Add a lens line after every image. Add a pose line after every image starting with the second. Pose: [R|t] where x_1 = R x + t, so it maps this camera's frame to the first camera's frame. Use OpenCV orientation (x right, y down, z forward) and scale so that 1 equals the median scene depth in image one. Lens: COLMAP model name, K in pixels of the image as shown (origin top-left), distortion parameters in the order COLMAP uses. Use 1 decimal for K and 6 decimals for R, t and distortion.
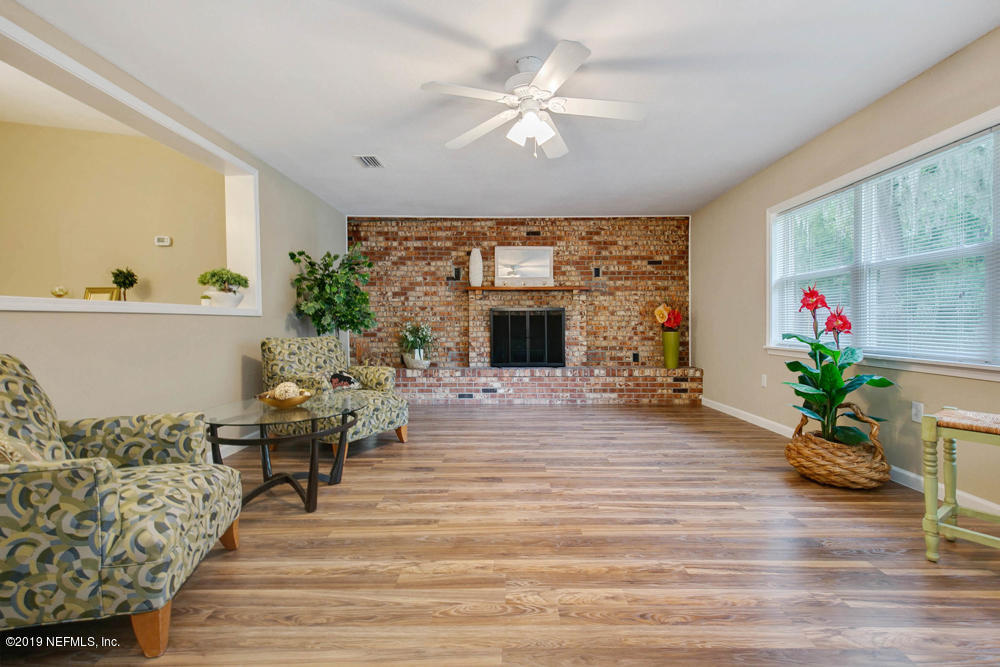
lens RADIAL K [[446.0, 0, 511.0], [0, 446.0, 327.0], [0, 0, 1]] dist [0.019625, -0.009123]
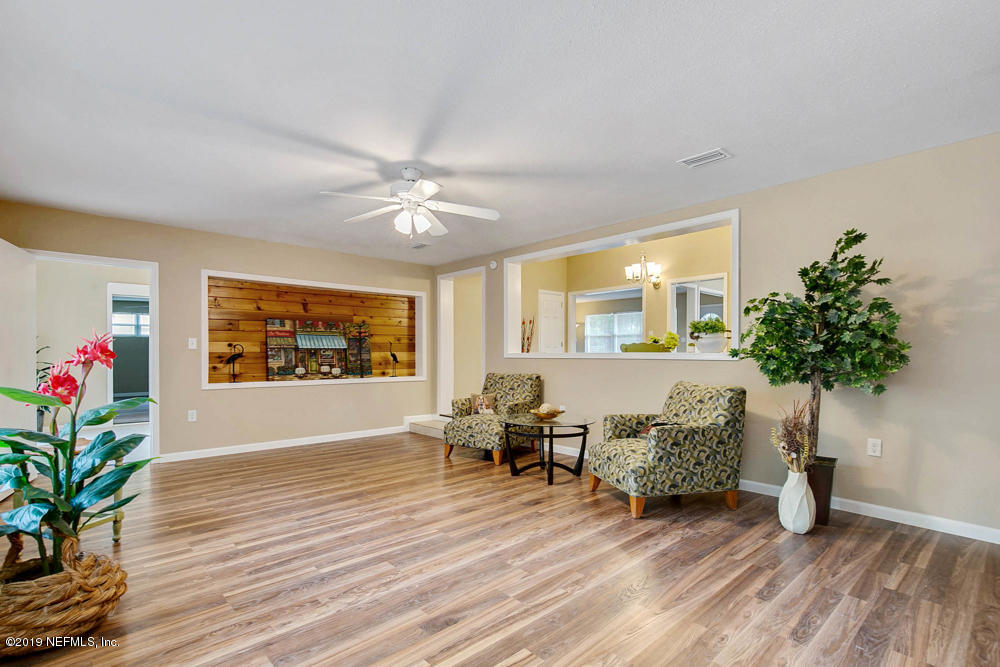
lens RADIAL K [[504.5, 0, 503.9], [0, 504.5, 355.5], [0, 0, 1]] dist [0.026287, -0.012395]
pose [[-0.738329, 0.010914, -0.674352, 0.337268], [-0.001825, 0.999833, 0.018180, -0.032701], [0.674438, 0.014654, -0.738186, 0.915385]]
